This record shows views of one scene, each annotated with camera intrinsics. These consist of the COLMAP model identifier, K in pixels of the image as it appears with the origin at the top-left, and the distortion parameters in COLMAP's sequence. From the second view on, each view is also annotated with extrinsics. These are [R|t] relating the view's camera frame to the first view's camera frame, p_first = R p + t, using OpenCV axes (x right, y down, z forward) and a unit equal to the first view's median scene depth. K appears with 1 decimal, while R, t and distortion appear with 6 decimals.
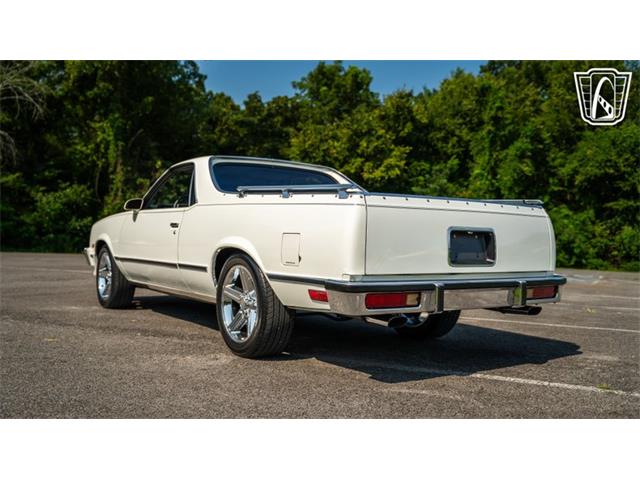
lens RADIAL K [[627.0, 0, 320.0], [0, 627.0, 240.0], [0, 0, 1]] dist [-0.068041, 0.209647]
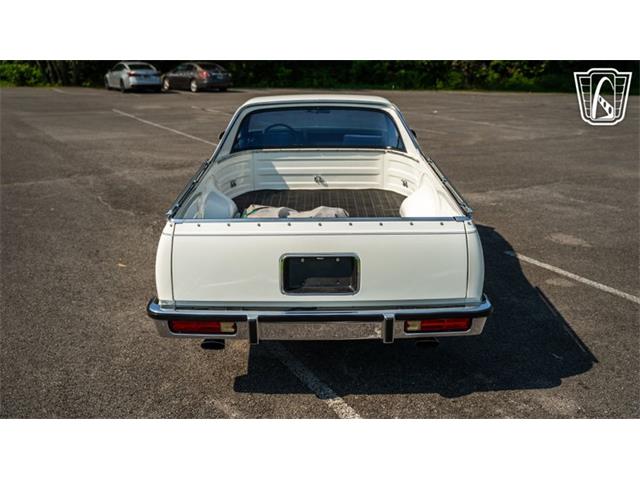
lens RADIAL K [[623.0, 0, 323.6], [0, 623.0, 242.8], [0, 0, 1]] dist [-0.021940, 0.106797]
pose [[0.828690, 0.139799, -0.541968, 0.065751], [0.021148, 0.959793, 0.279911, -0.025557], [0.559309, -0.243420, 0.792414, 0.027585]]
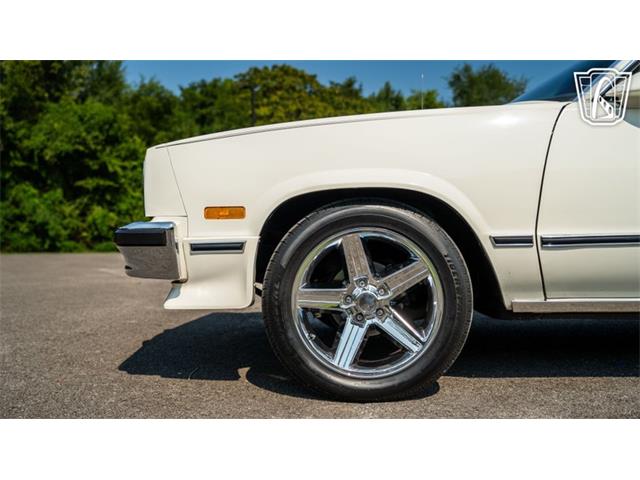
lens RADIAL K [[627.0, 0, 320.0], [0, 627.0, 240.0], [0, 0, 1]] dist [-0.068041, 0.209647]
pose [[0.587646, -0.041684, 0.808043, -0.094856], [0.024945, 0.999131, 0.033401, 0.007018], [-0.808733, 0.000529, 0.588175, 0.151519]]
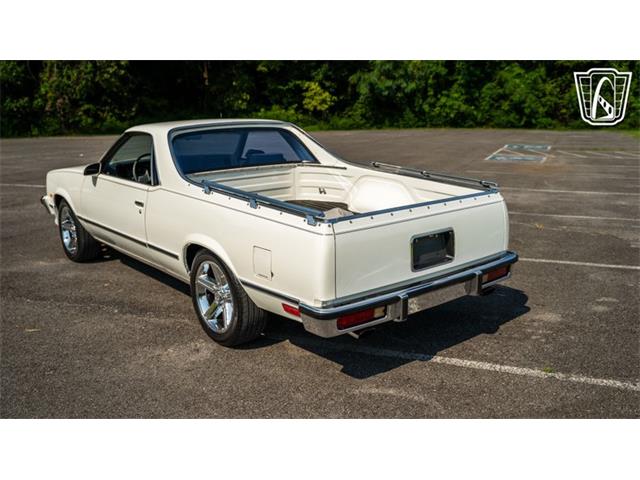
lens RADIAL K [[627.0, 0, 320.0], [0, 627.0, 240.0], [0, 0, 1]] dist [-0.068041, 0.209647]
pose [[0.996132, -0.057111, 0.066775, -0.001686], [0.040528, 0.972926, 0.227537, -0.023032], [-0.077962, -0.223951, 0.971477, -0.001526]]
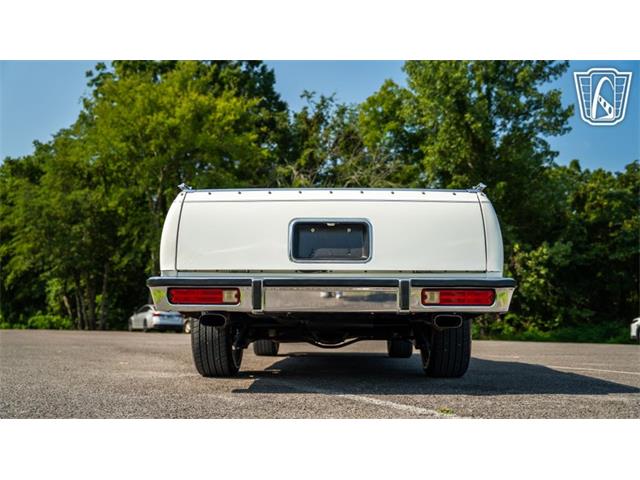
lens RADIAL K [[627.0, 0, 320.0], [0, 627.0, 240.0], [0, 0, 1]] dist [-0.068041, 0.209647]
pose [[0.809161, -0.097759, -0.579398, 0.066221], [0.011303, 0.988470, -0.150995, 0.012750], [0.587478, 0.115630, 0.800936, 0.027215]]
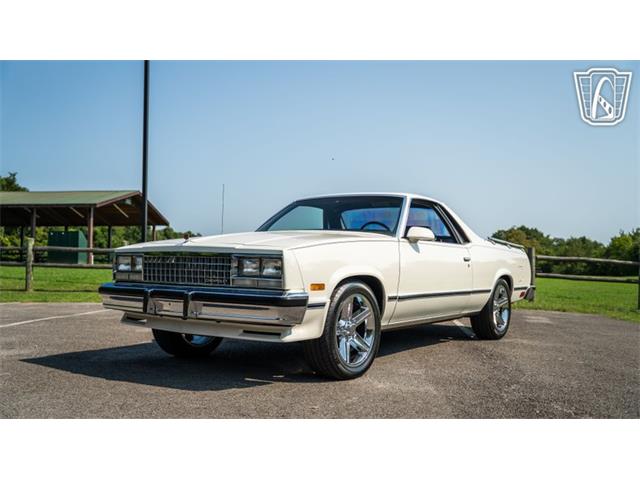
lens RADIAL K [[627.0, 0, 320.0], [0, 627.0, 240.0], [0, 0, 1]] dist [-0.068041, 0.209647]
pose [[-0.362485, 0.006495, 0.931967, -0.159235], [-0.027102, 0.999479, -0.017507, -0.000565], [-0.931595, -0.031604, -0.362120, 0.237745]]
